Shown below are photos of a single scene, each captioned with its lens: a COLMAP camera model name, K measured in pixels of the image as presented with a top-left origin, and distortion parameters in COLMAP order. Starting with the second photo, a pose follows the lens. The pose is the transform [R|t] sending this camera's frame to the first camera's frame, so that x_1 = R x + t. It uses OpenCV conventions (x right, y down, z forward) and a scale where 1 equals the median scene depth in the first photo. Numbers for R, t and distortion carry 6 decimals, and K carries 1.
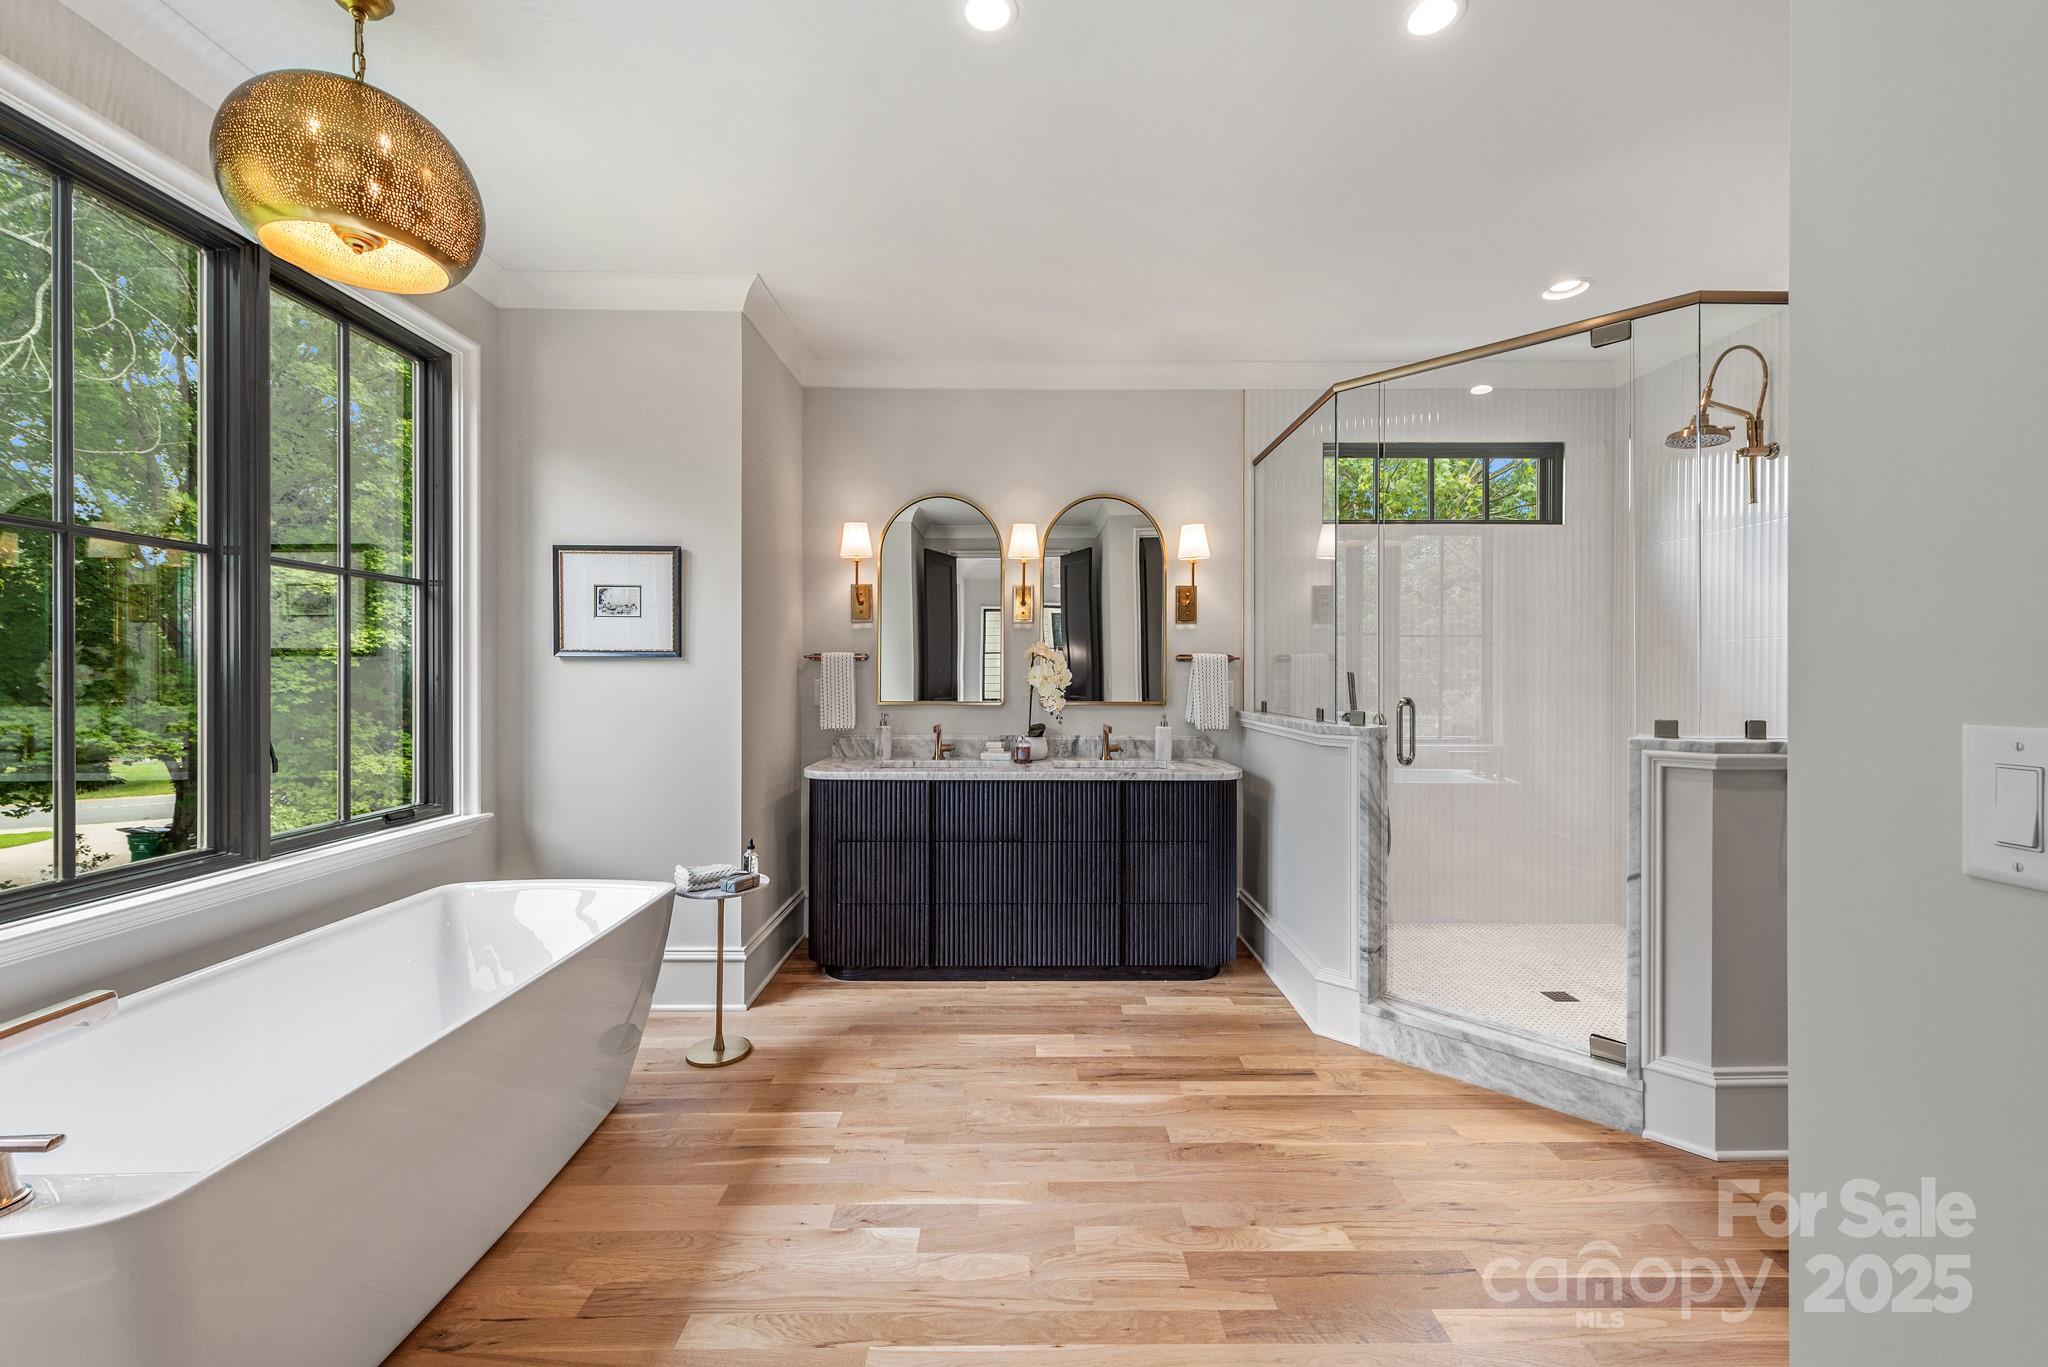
lens RADIAL K [[813.0, 0, 1024.1], [0, 813.0, 676.4], [0, 0, 1]] dist [0.014253, -0.003655]
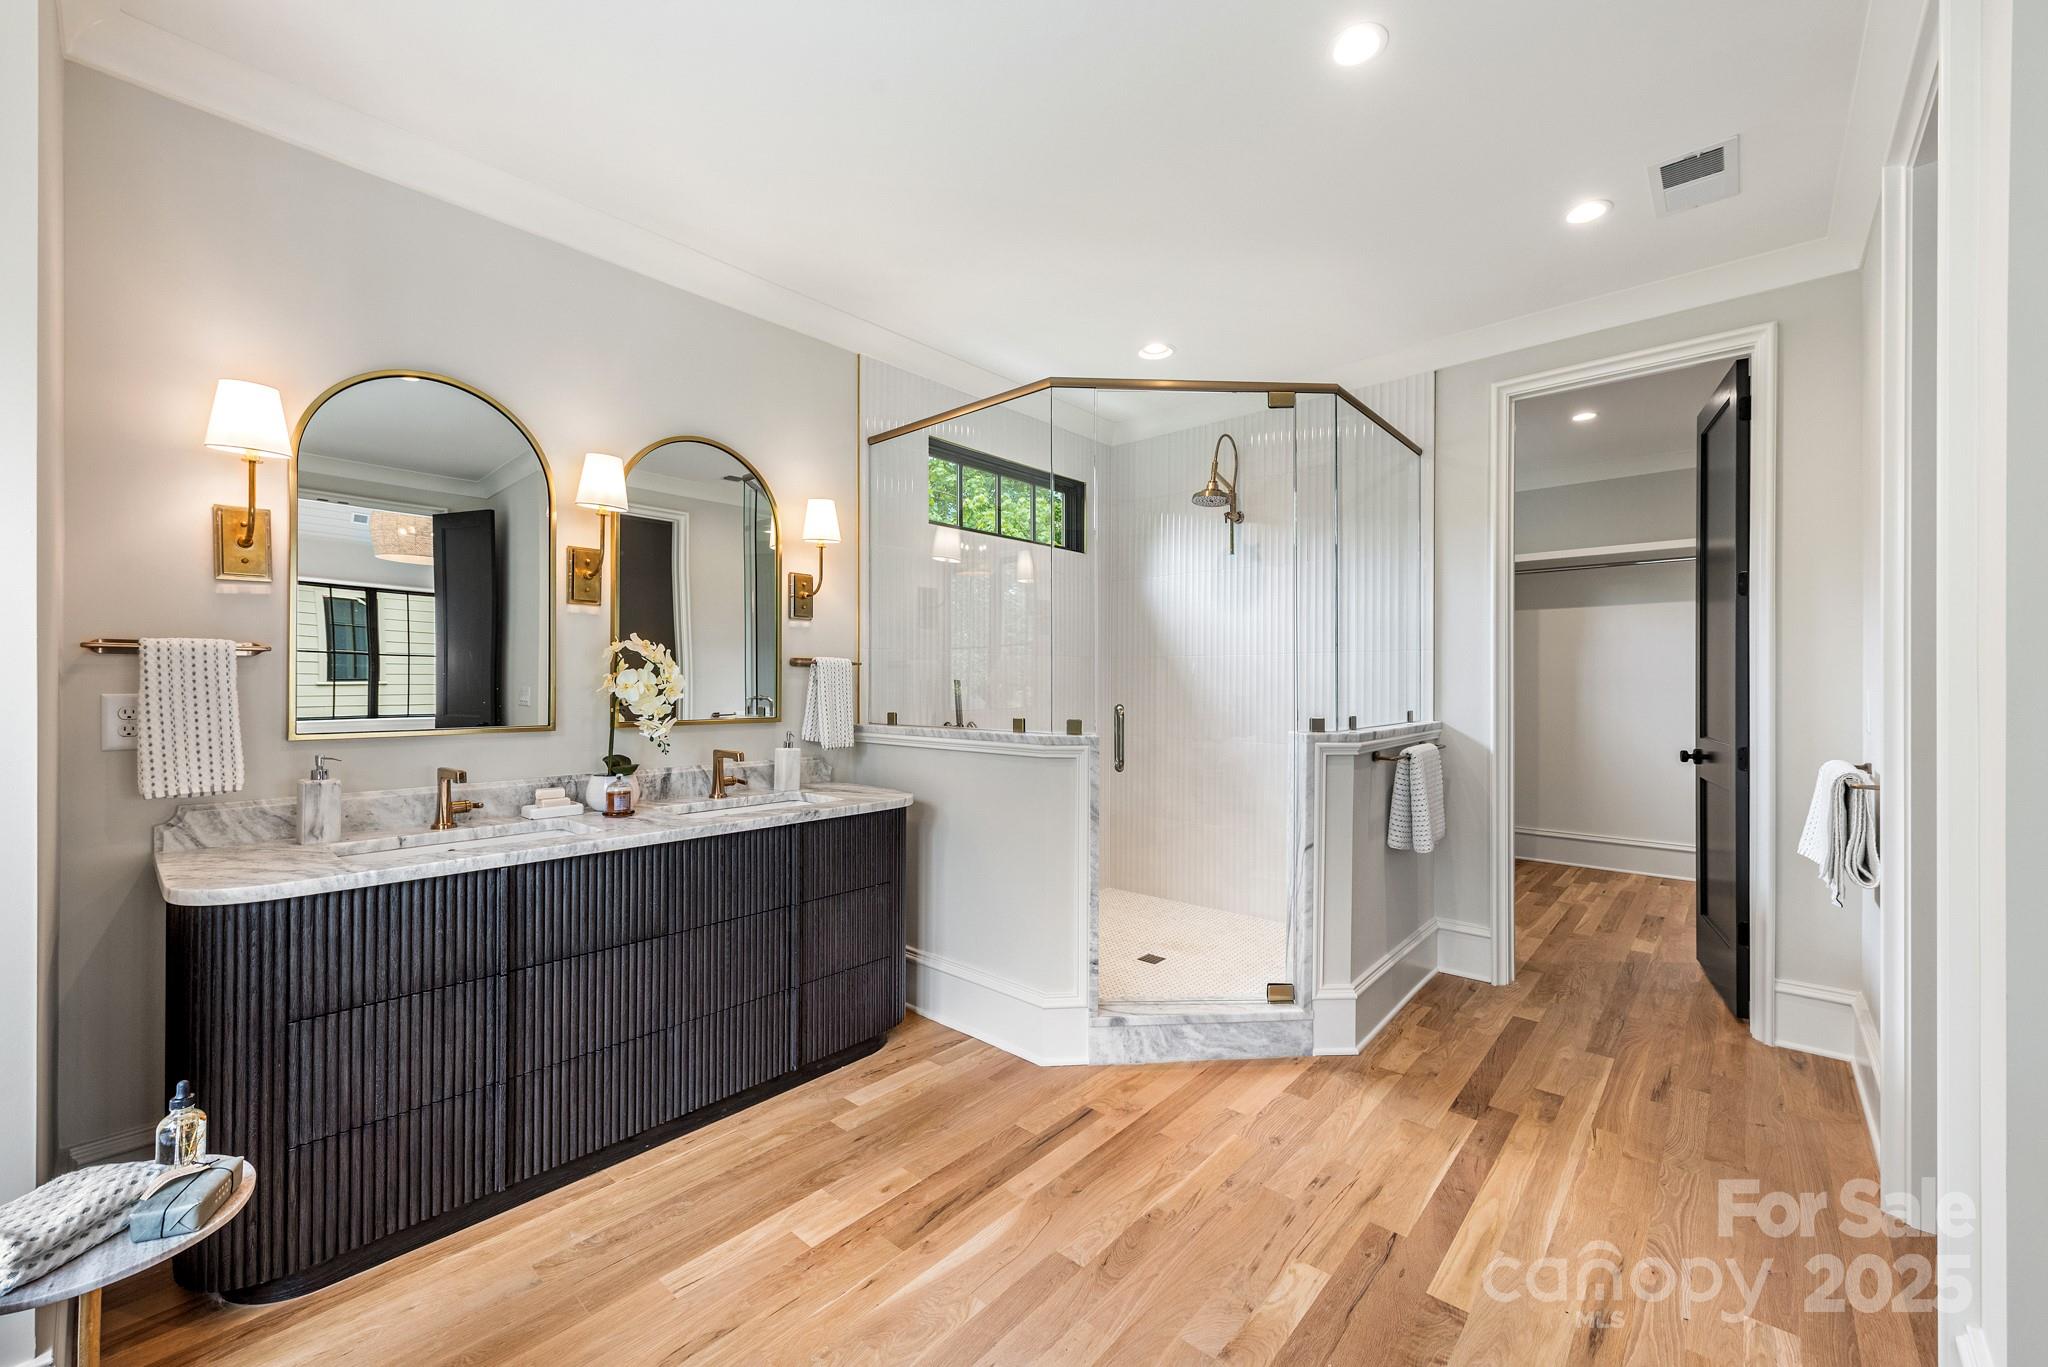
lens RADIAL K [[813.0, 0, 1033.5], [0, 813.0, 680.6], [0, 0, 1]] dist [0.014253, -0.003655]
pose [[0.666473, 0.000199, 0.745529, -0.324413], [0.003697, 0.999987, -0.003572, -0.000712], [-0.745520, 0.005137, 0.666464, 0.359094]]
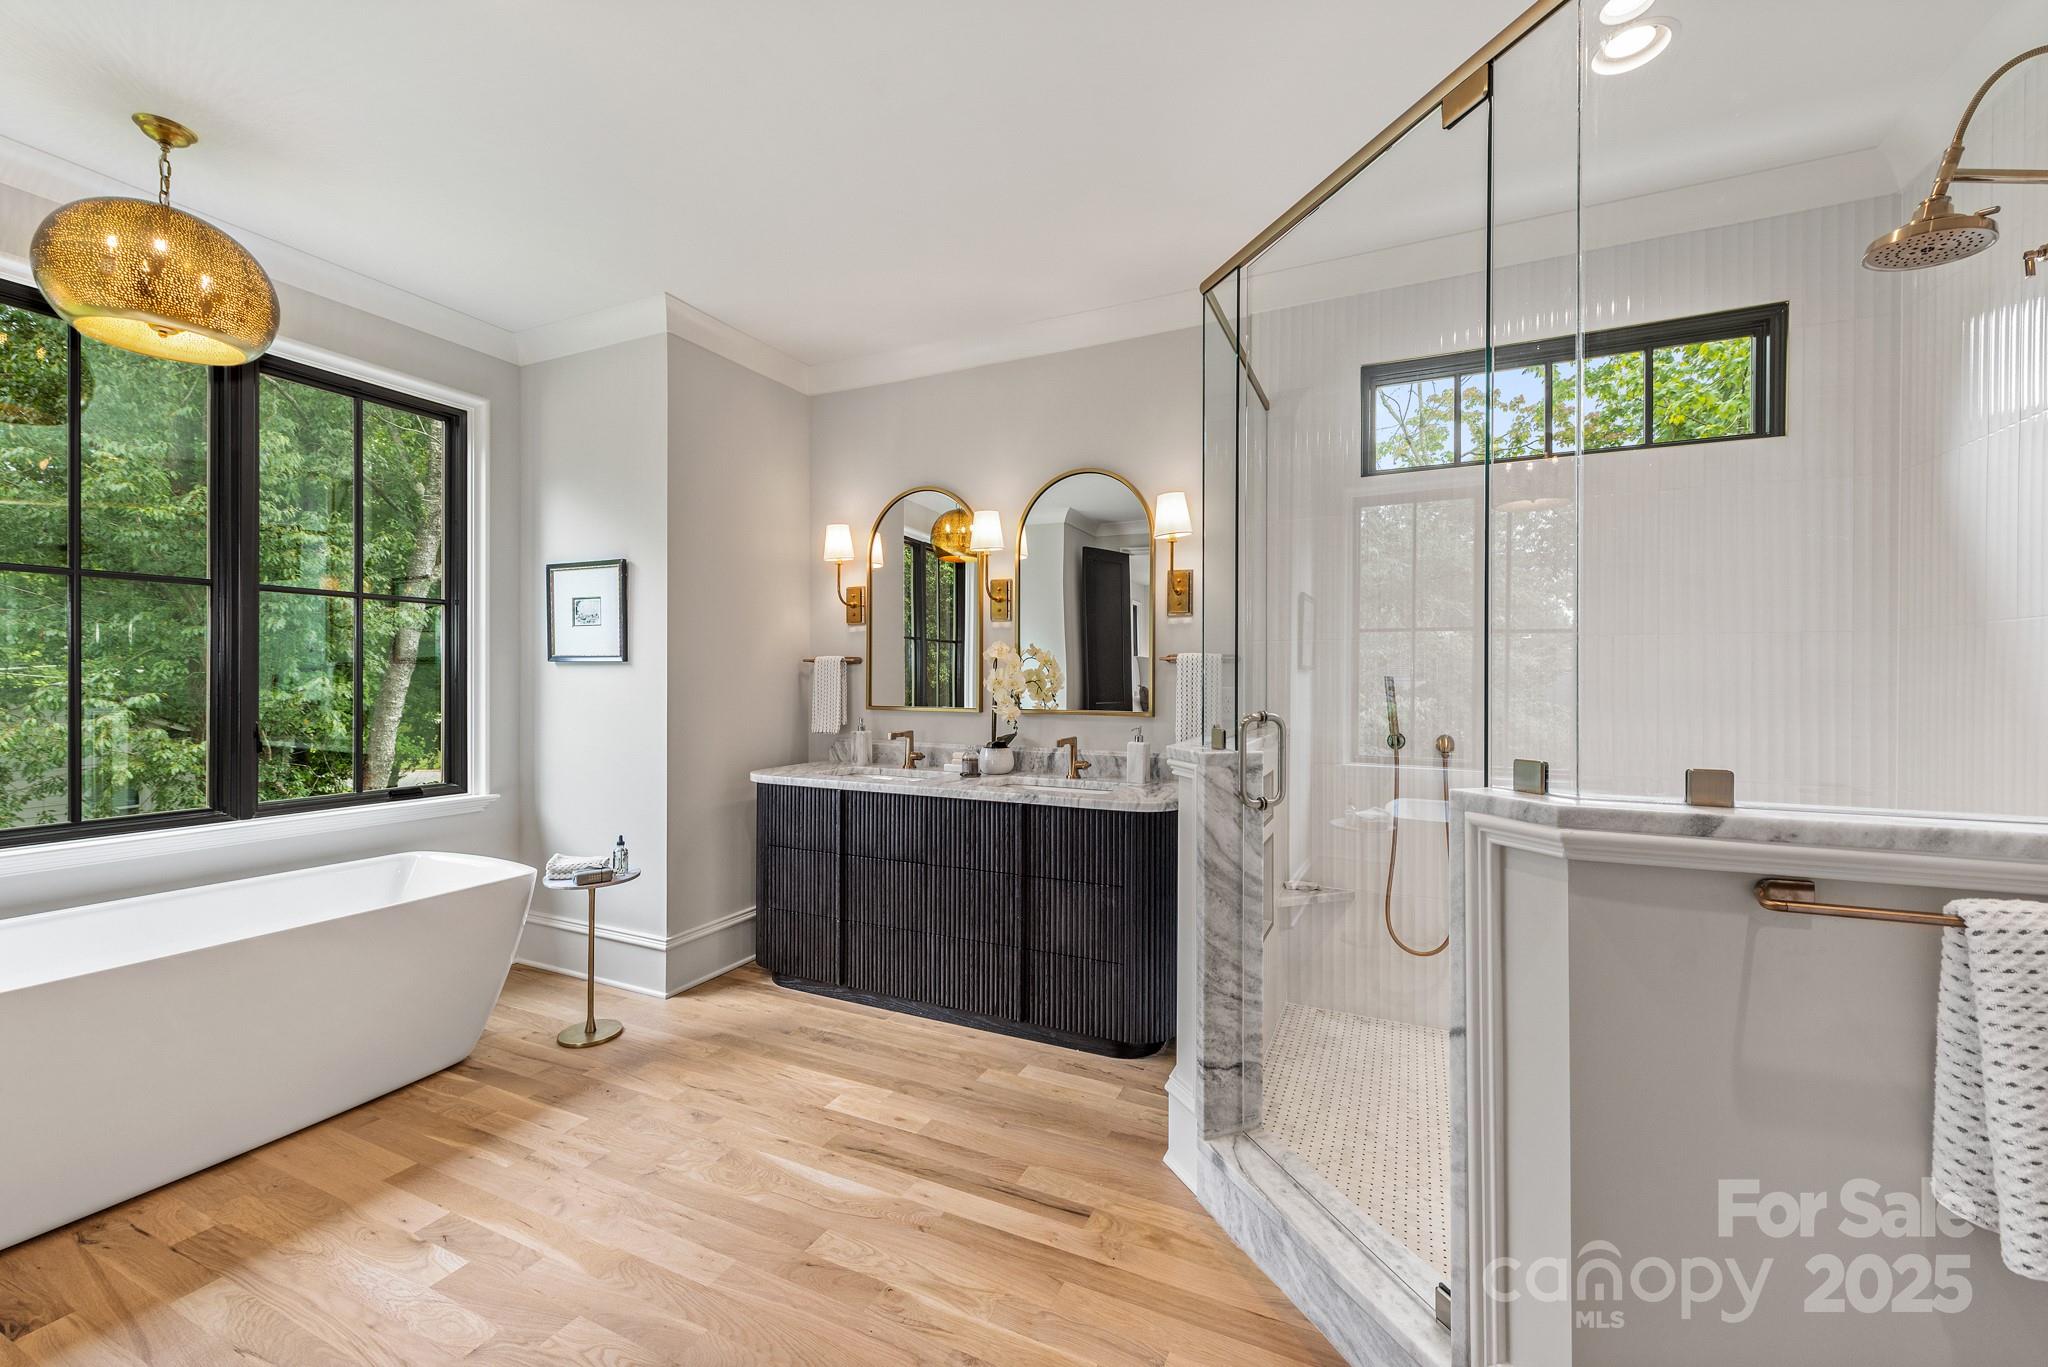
lens RADIAL K [[813.0, 0, 1024.9], [0, 813.0, 678.0], [0, 0, 1]] dist [0.014253, -0.003655]
pose [[0.901071, 0.001854, -0.433668, 0.526930], [-0.003117, 0.999993, -0.002201, -0.001056], [0.433661, 0.003335, 0.901070, 0.255813]]
